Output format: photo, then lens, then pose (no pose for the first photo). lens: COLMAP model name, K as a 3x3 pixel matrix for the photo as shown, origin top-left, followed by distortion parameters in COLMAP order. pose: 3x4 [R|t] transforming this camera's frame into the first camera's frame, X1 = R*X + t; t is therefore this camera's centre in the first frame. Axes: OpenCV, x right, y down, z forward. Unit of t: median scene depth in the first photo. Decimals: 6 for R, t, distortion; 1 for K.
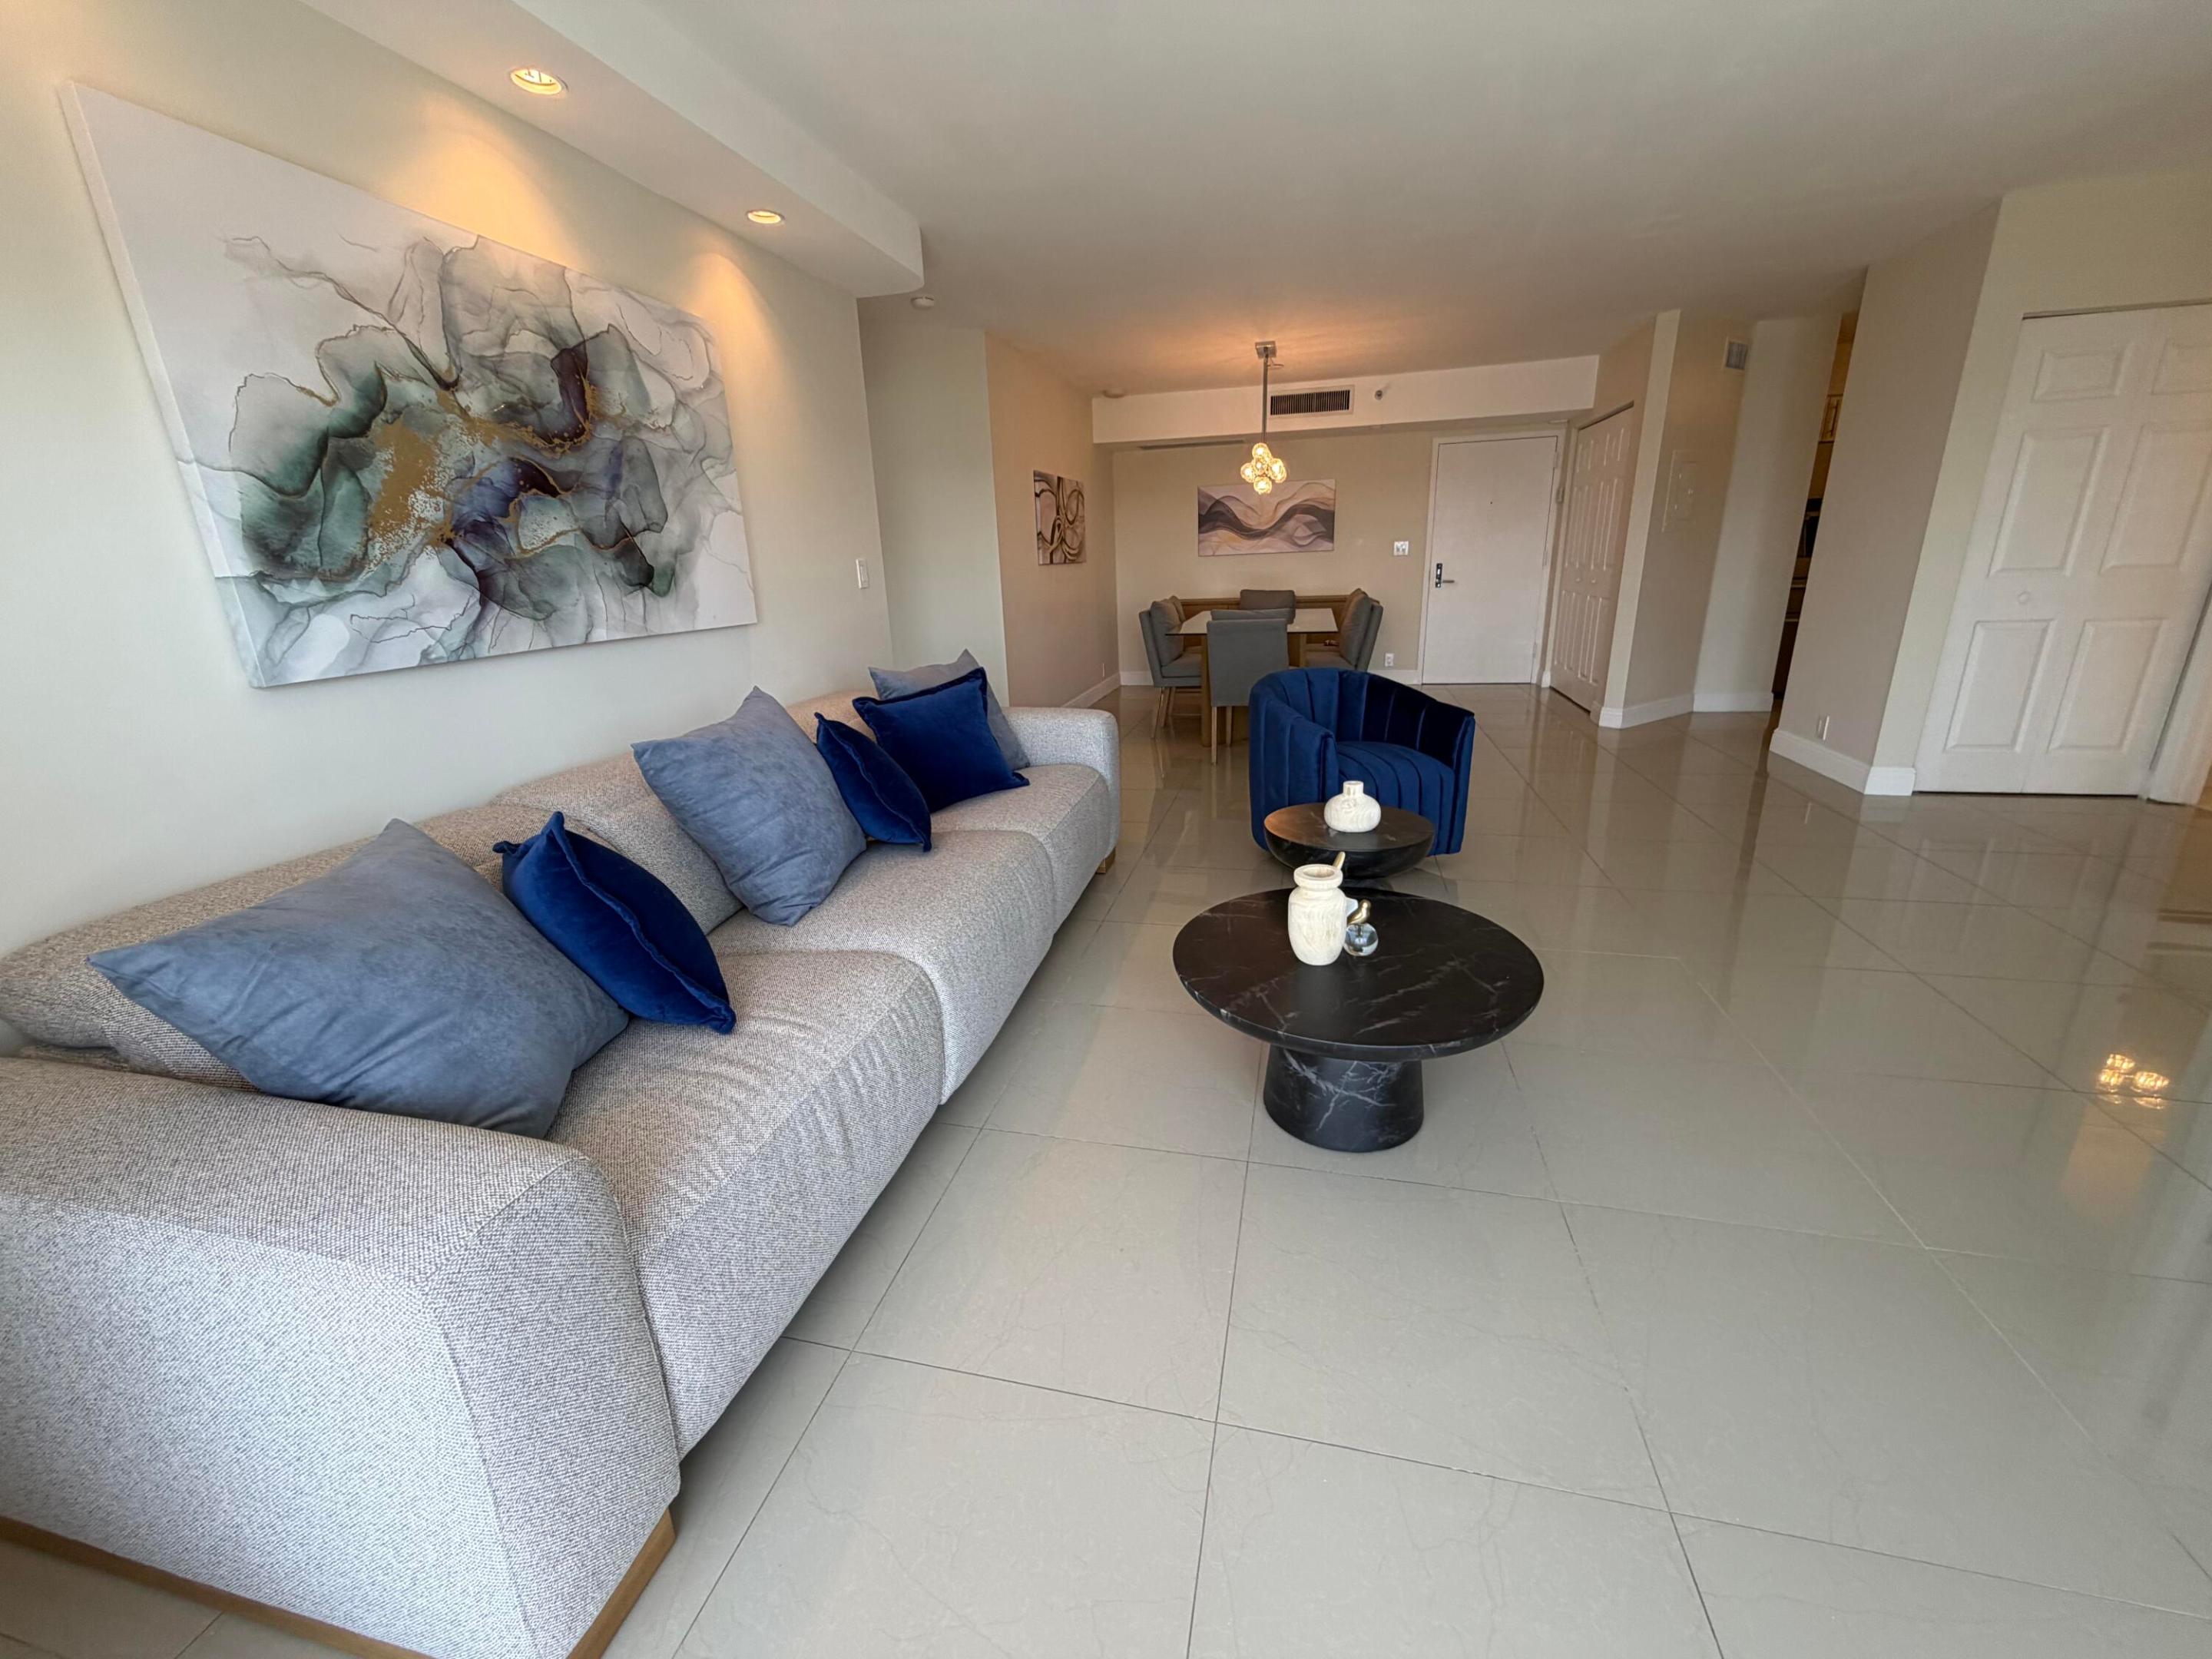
lens RADIAL K [[880.9, 0, 1094.6], [0, 880.9, 830.6], [0, 0, 1]] dist [-0.000809, 0.000580]
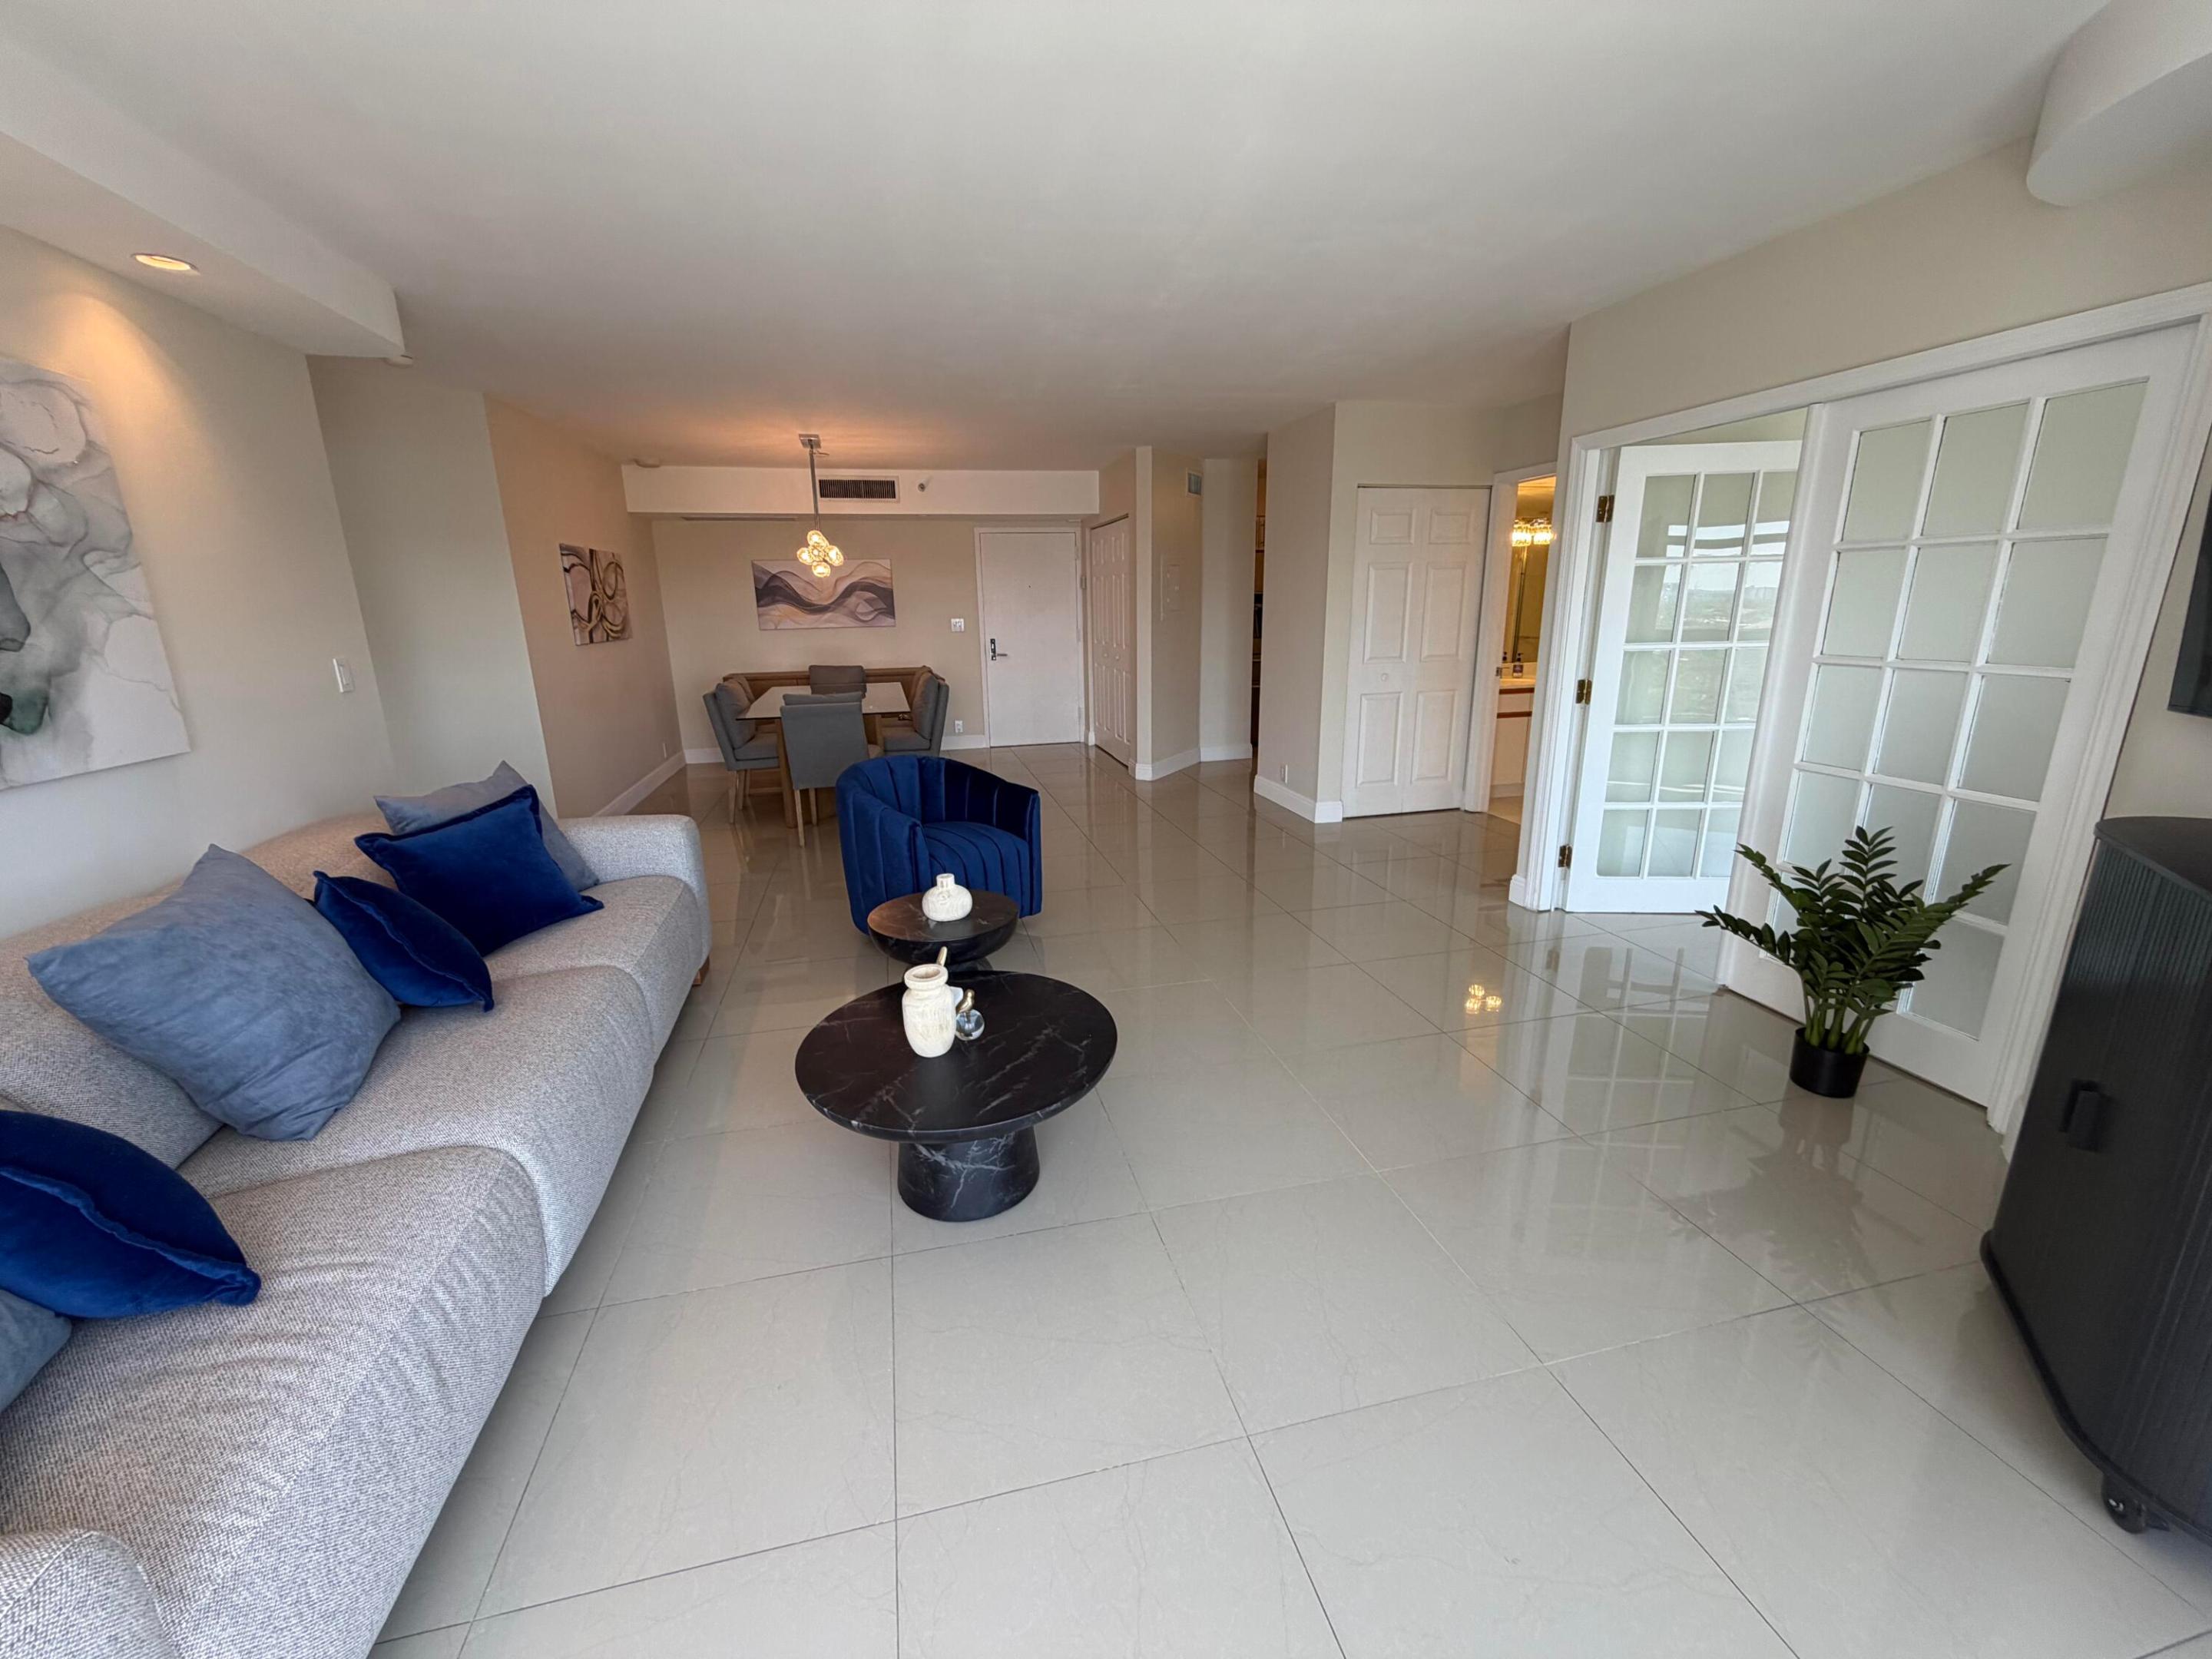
lens RADIAL K [[880.9, 0, 1096.0], [0, 880.9, 829.3], [0, 0, 1]] dist [-0.000809, 0.000580]
pose [[0.889905, -0.094649, 0.446218, -0.020397], [0.121049, 0.992164, -0.030961, -0.045807], [-0.439790, 0.081567, 0.894389, -0.062012]]
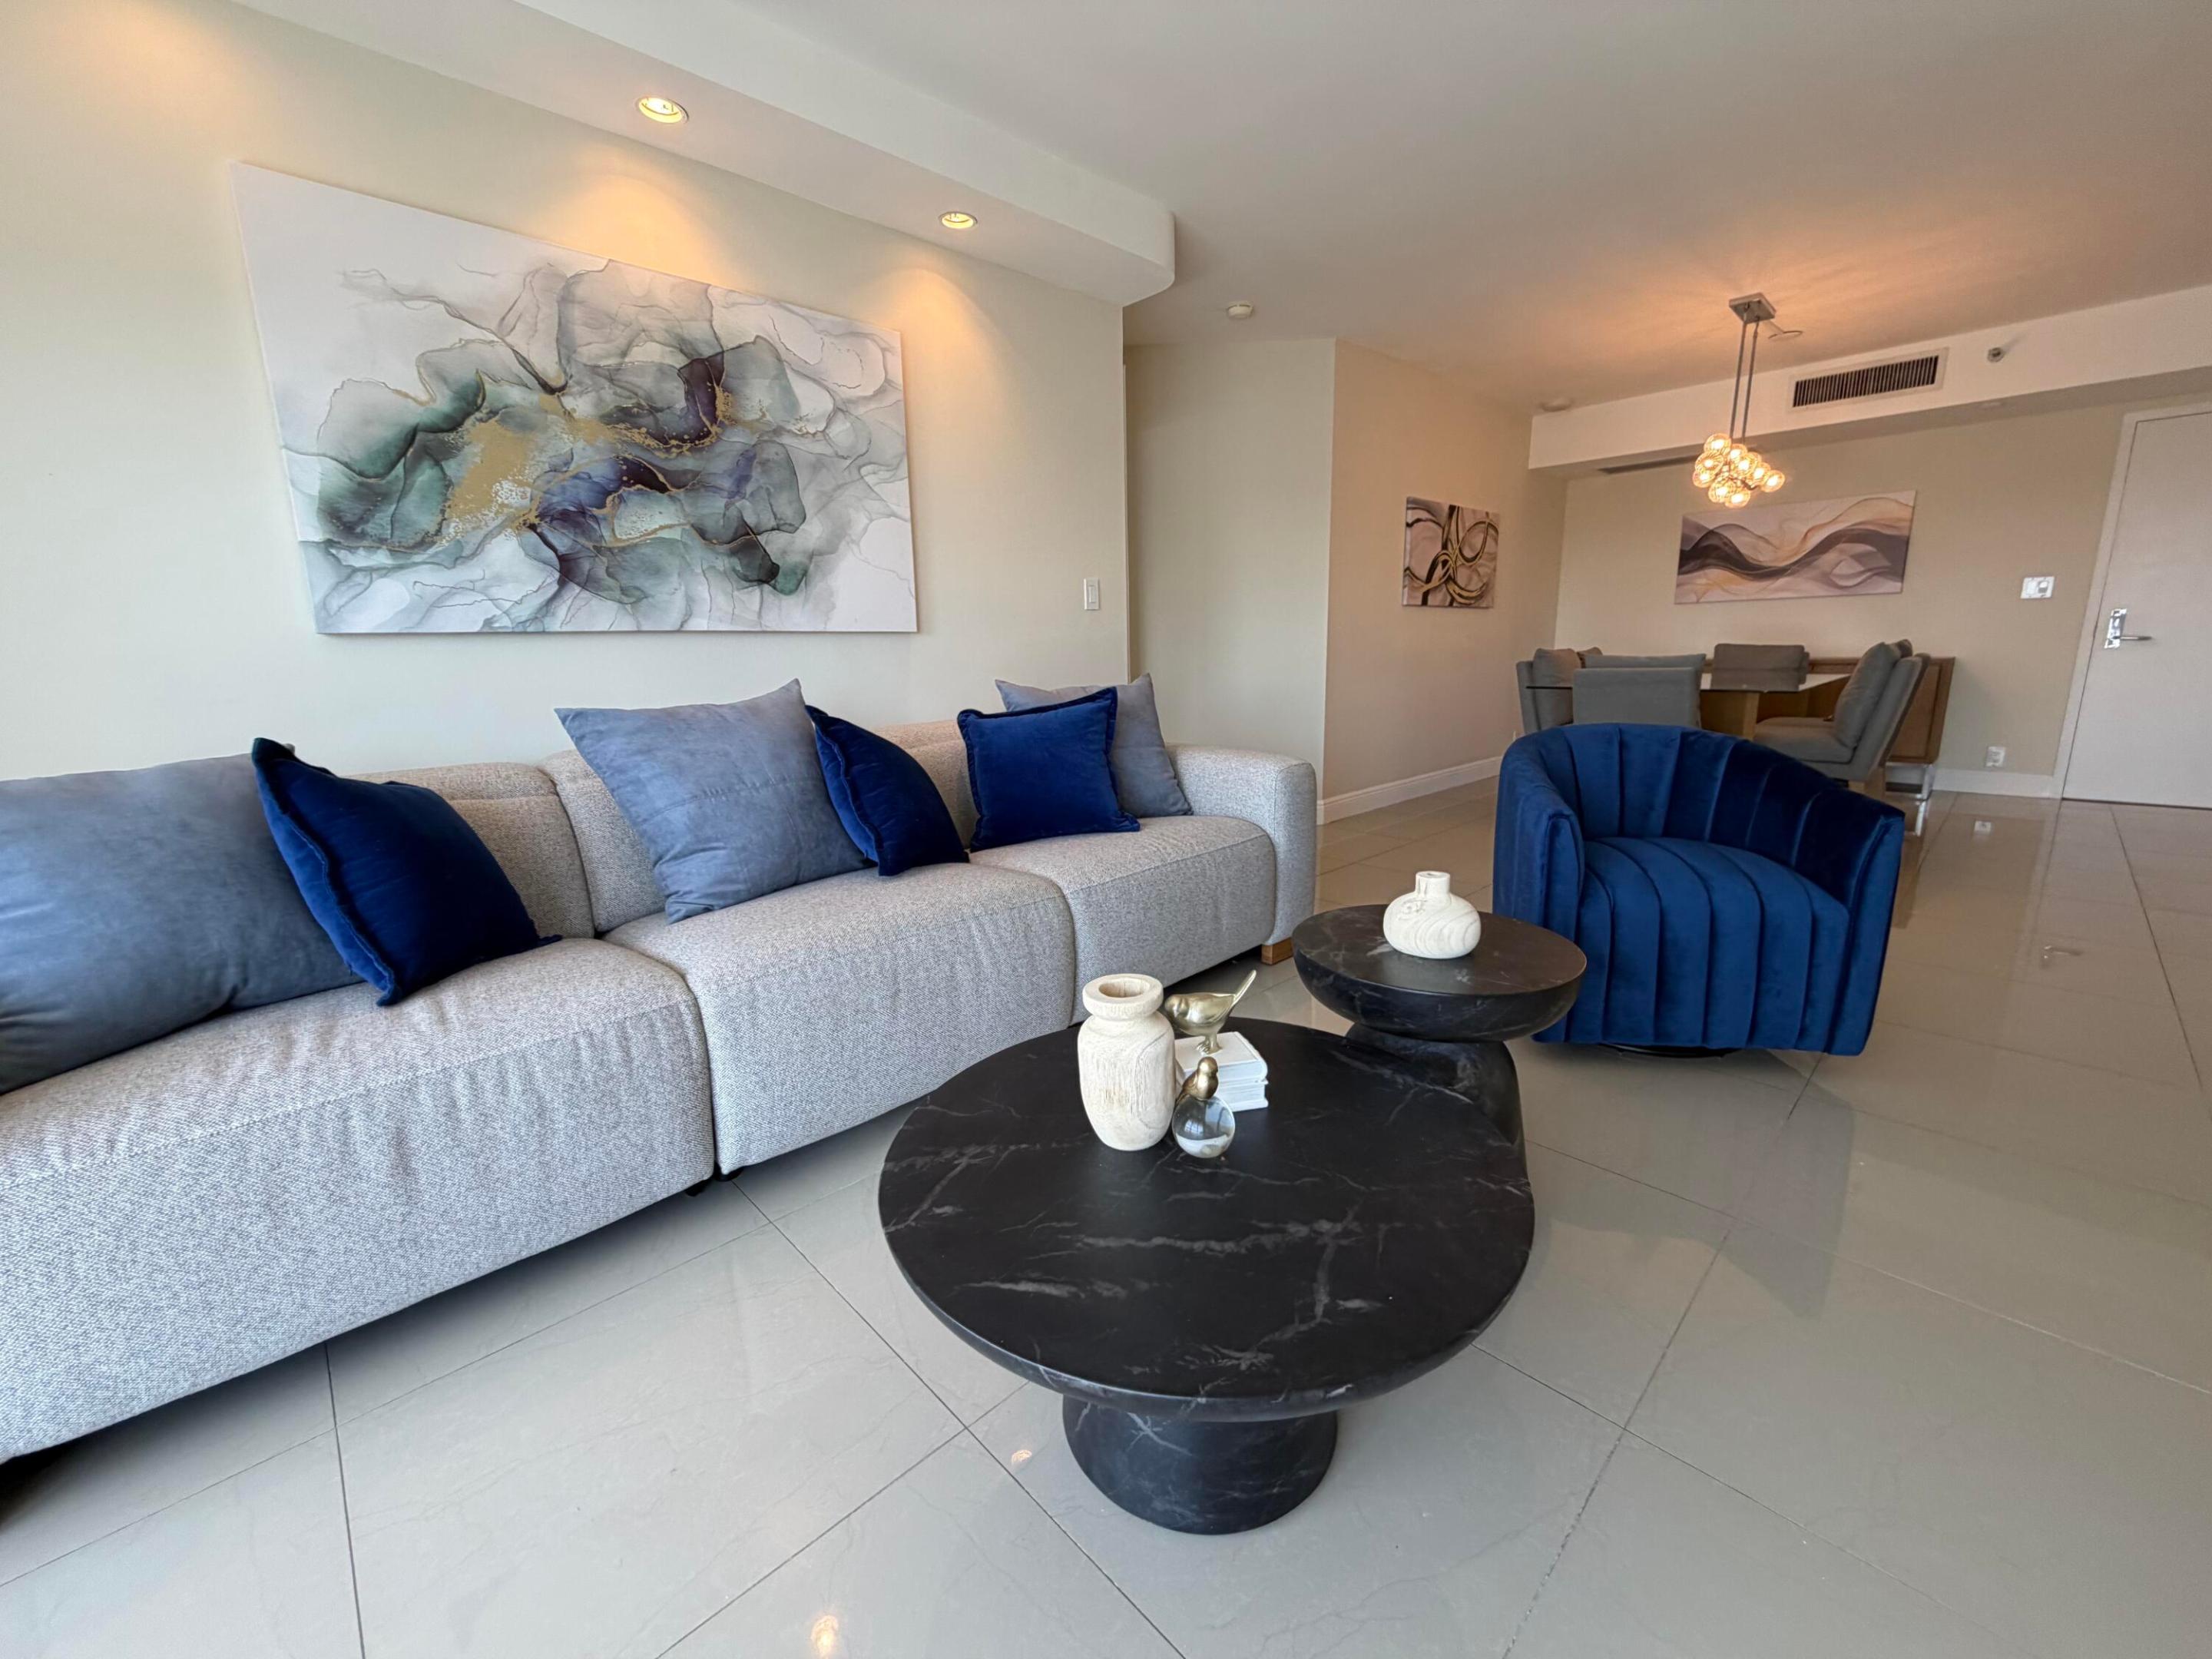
lens RADIAL K [[880.9, 0, 1094.0], [0, 880.9, 830.3], [0, 0, 1]] dist [-0.000809, 0.000580]
pose [[0.842062, 0.126589, -0.524315, 0.340974], [-0.167717, 0.985333, -0.031461, -0.021525], [0.512642, 0.114429, 0.850943, 0.308925]]
